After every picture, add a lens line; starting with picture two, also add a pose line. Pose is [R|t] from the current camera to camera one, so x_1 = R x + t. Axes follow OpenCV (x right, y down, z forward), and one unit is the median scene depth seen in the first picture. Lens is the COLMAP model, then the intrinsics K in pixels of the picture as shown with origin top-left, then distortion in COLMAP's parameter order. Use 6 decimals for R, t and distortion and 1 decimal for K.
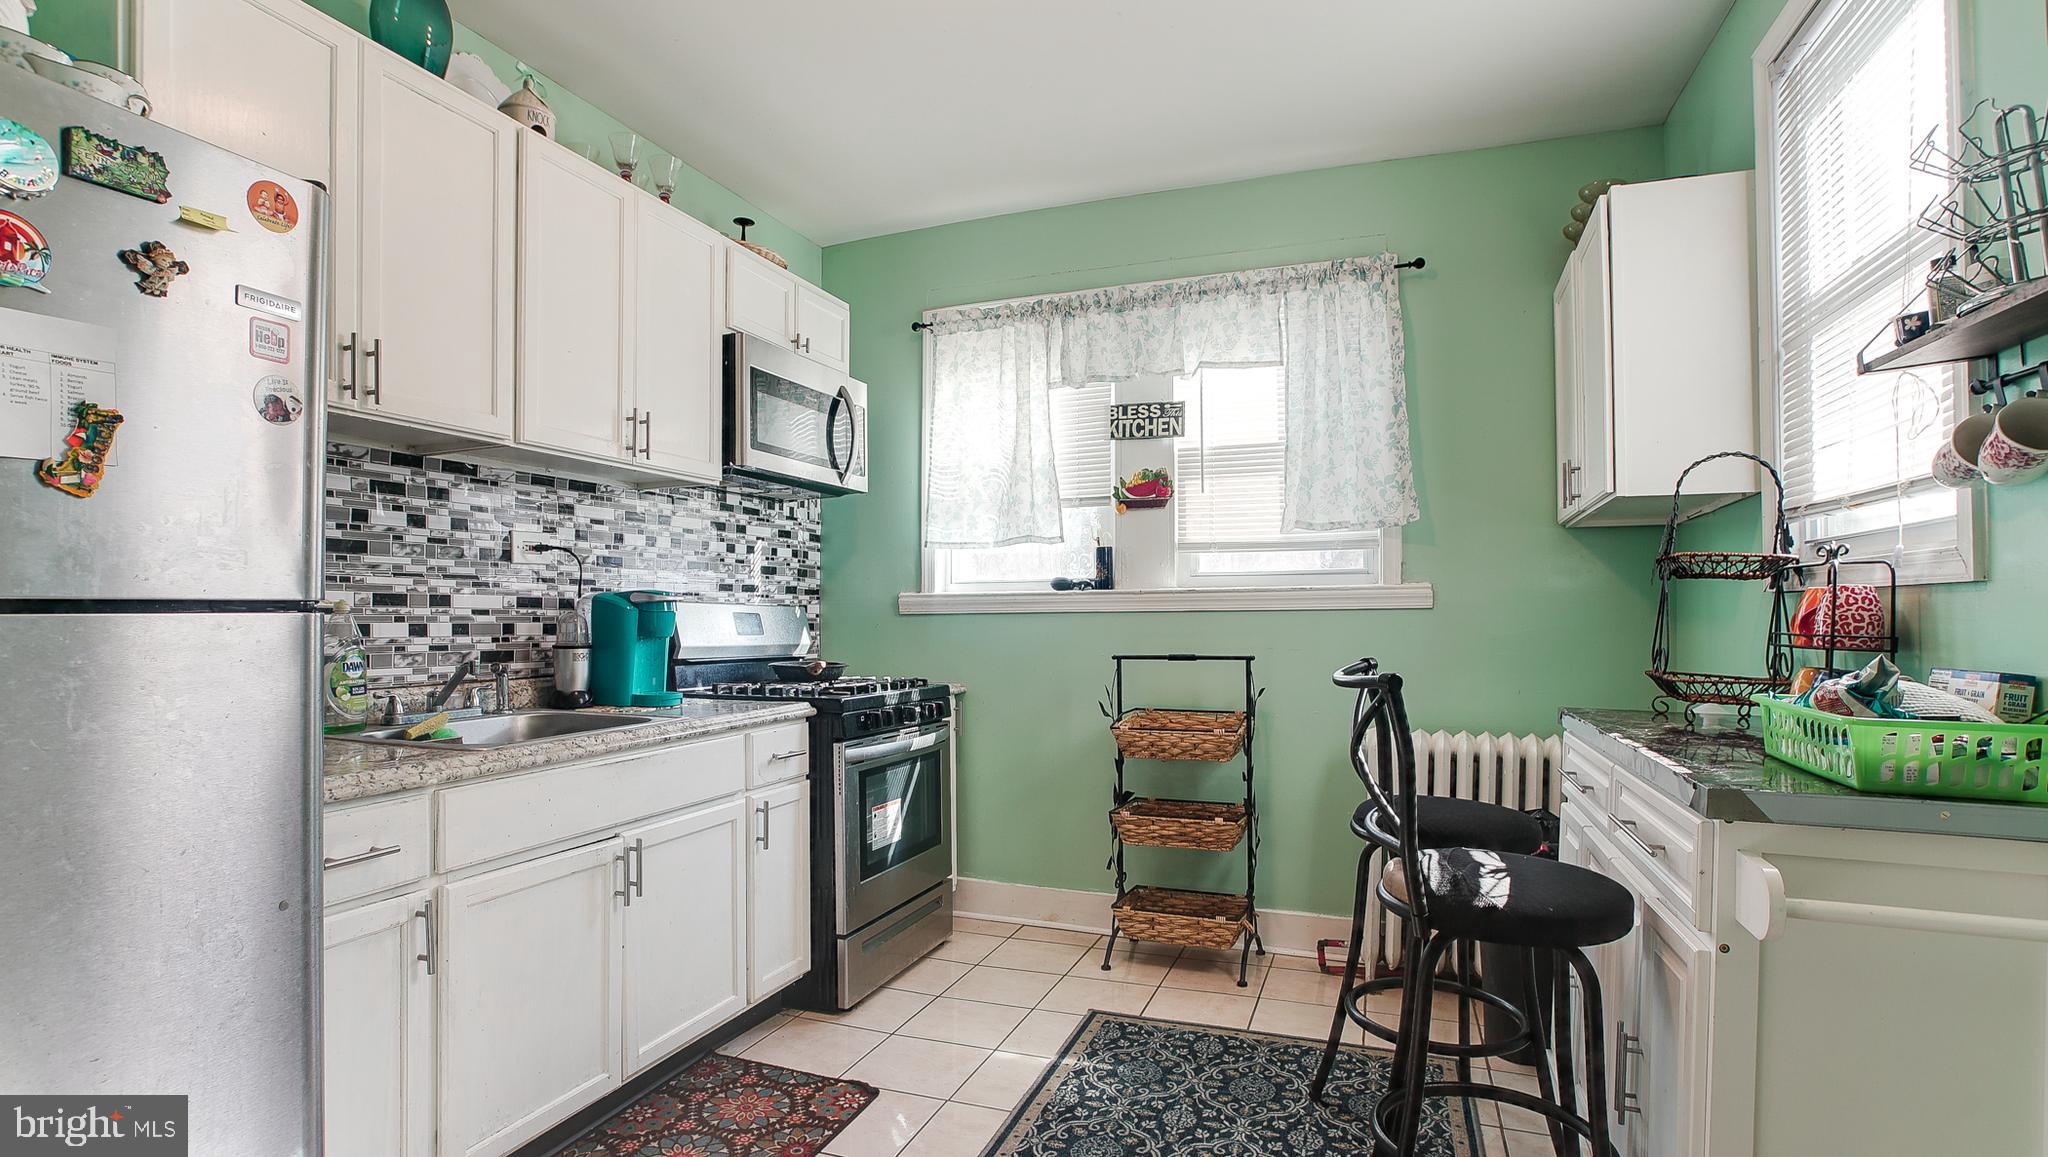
lens RADIAL K [[984.0, 0, 983.2], [0, 984.0, 611.6], [0, 0, 1]] dist [-0.062374, 0.037669]
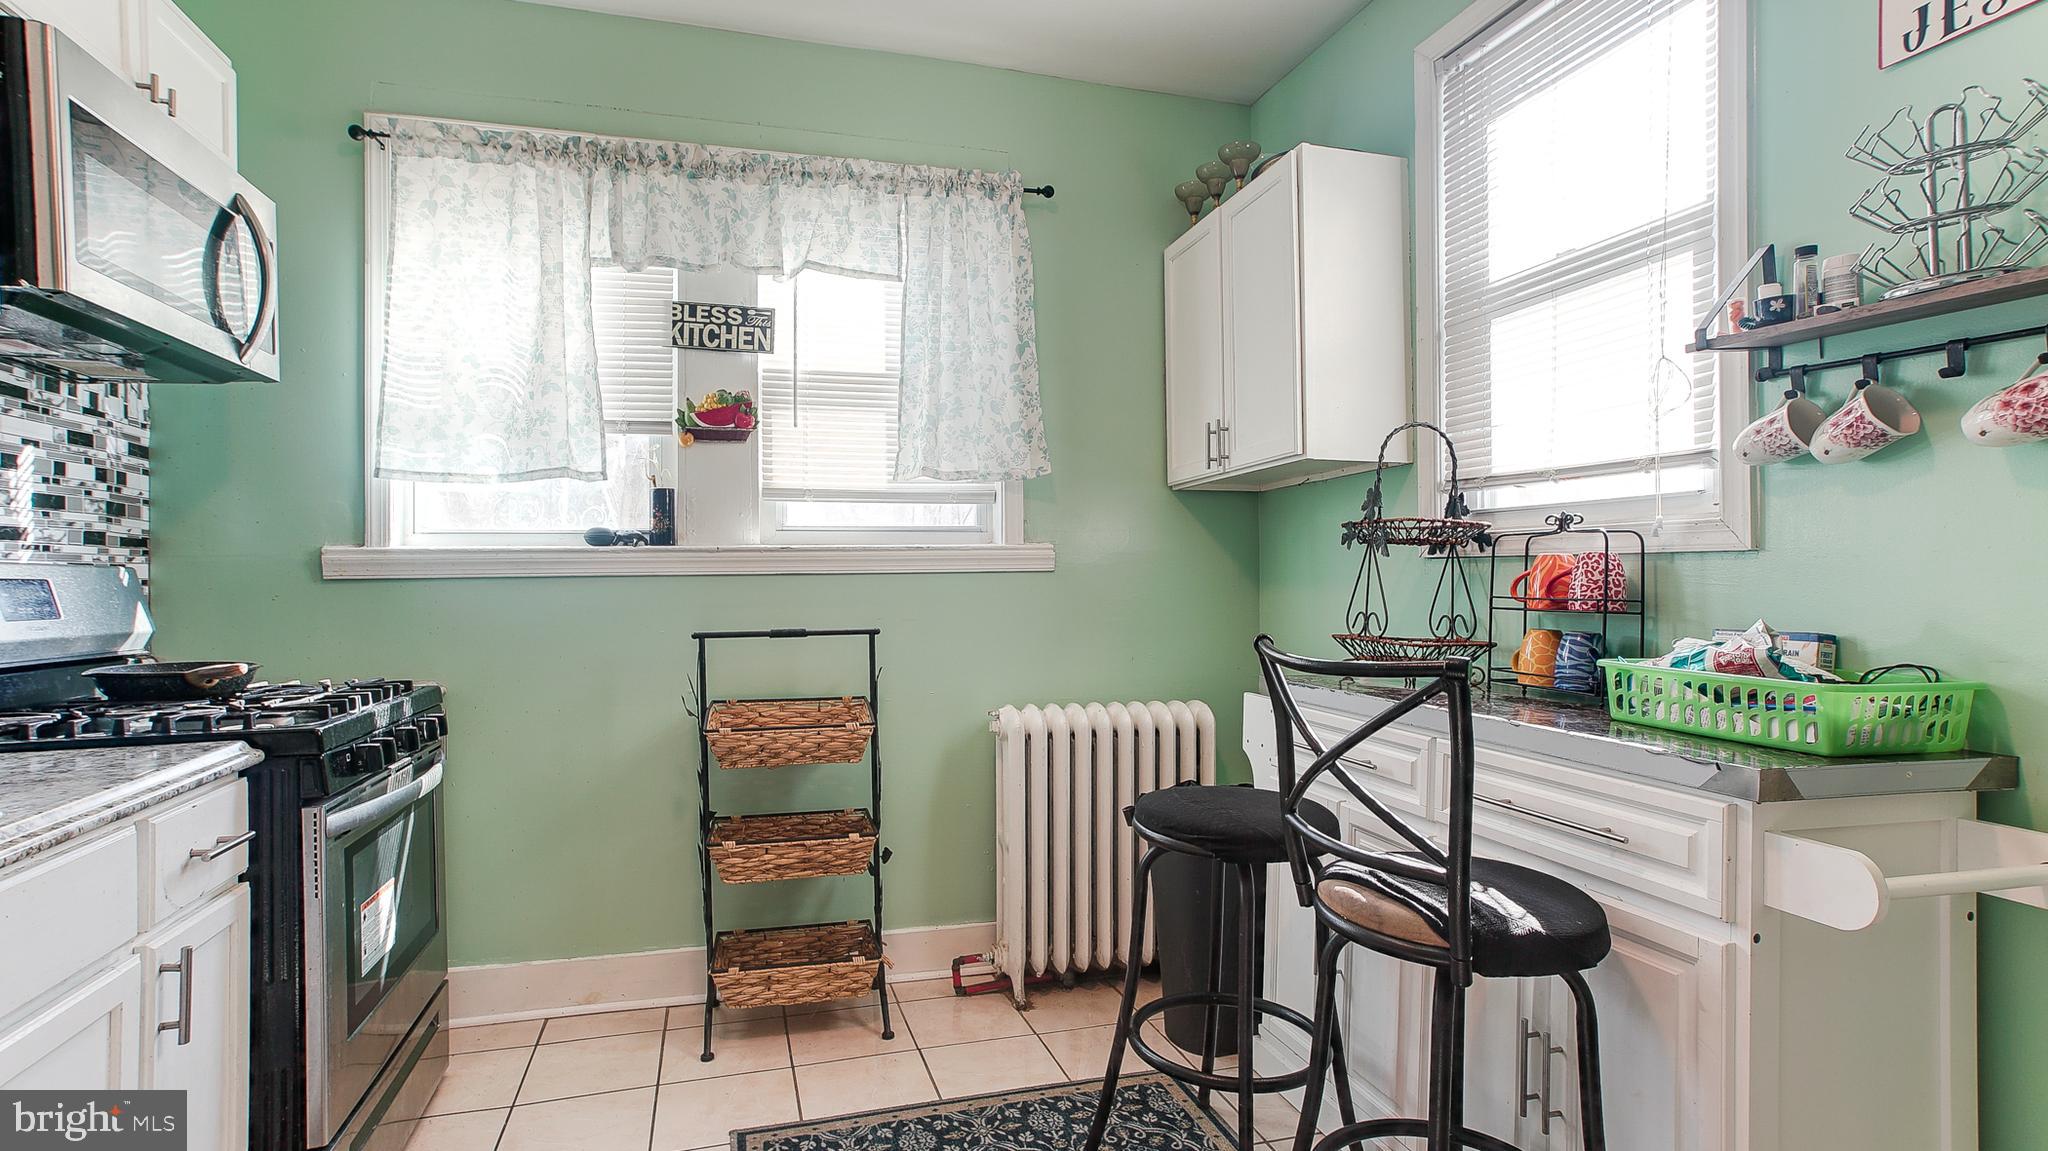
lens RADIAL K [[1041.4, 0, 1024.0], [0, 1041.4, 575.5], [0, 0, 1]] dist [-0.039119, 0.047377]
pose [[0.801412, -0.002203, 0.598108, -0.138278], [0.000212, 0.999994, 0.003400, -0.002374], [-0.598112, -0.002598, 0.801408, 0.212926]]
